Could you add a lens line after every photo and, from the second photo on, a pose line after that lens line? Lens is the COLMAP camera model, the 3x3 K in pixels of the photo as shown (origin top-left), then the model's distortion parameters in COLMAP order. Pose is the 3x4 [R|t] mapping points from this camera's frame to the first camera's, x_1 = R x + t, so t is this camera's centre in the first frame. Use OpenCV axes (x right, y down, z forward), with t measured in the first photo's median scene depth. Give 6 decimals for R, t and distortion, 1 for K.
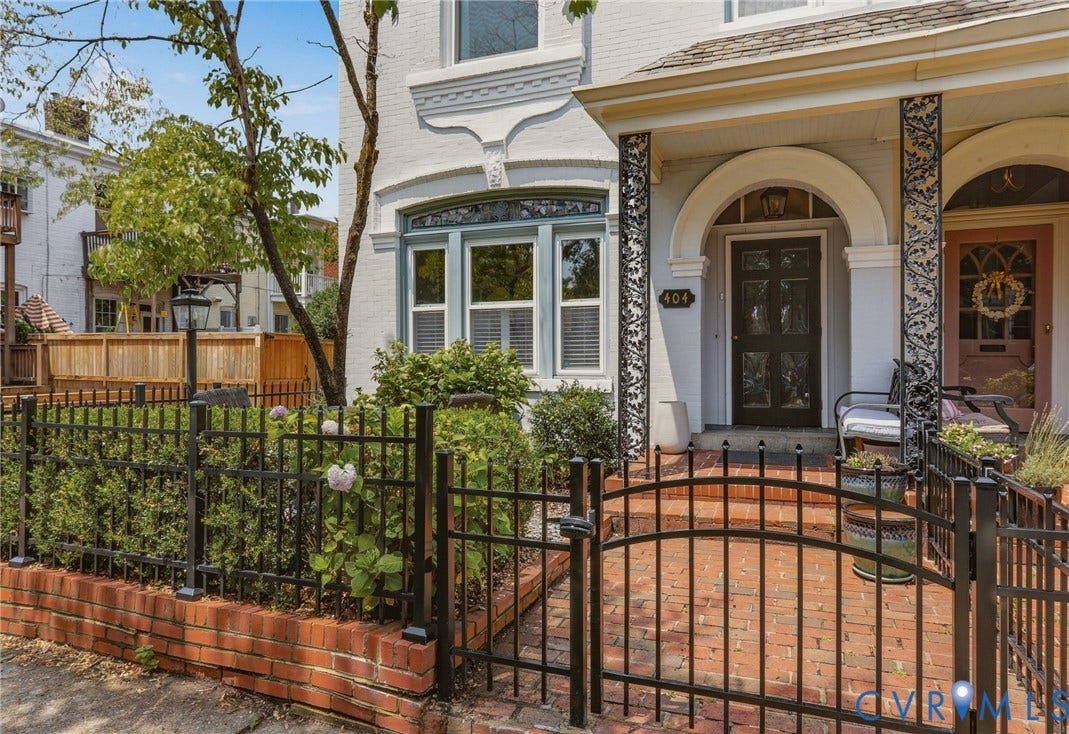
lens RADIAL K [[821.5, 0, 513.0], [0, 821.5, 360.5], [0, 0, 1]] dist [0.005584, -0.003517]
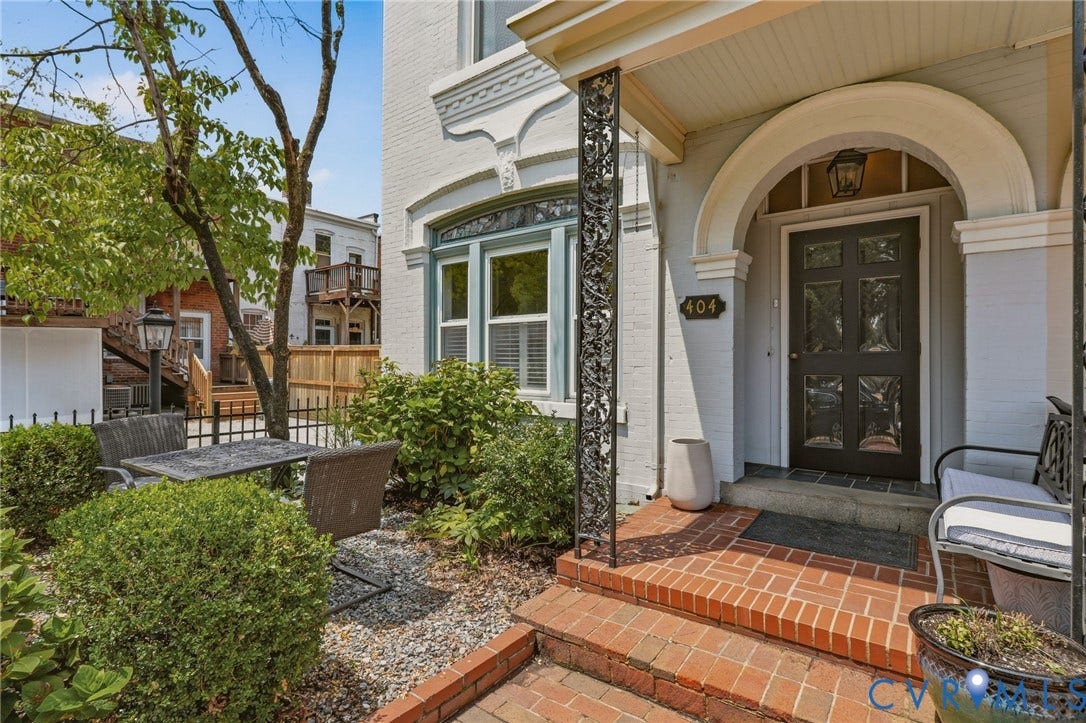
lens RADIAL K [[534.0, 0, 546.1], [0, 534.0, 357.0], [0, 0, 1]] dist [-0.006116, 0.002143]
pose [[0.953283, 0.004512, -0.302044, 0.200430], [-0.003801, 0.999988, 0.002941, -0.027723], [0.302053, -0.001656, 0.953290, 0.450322]]
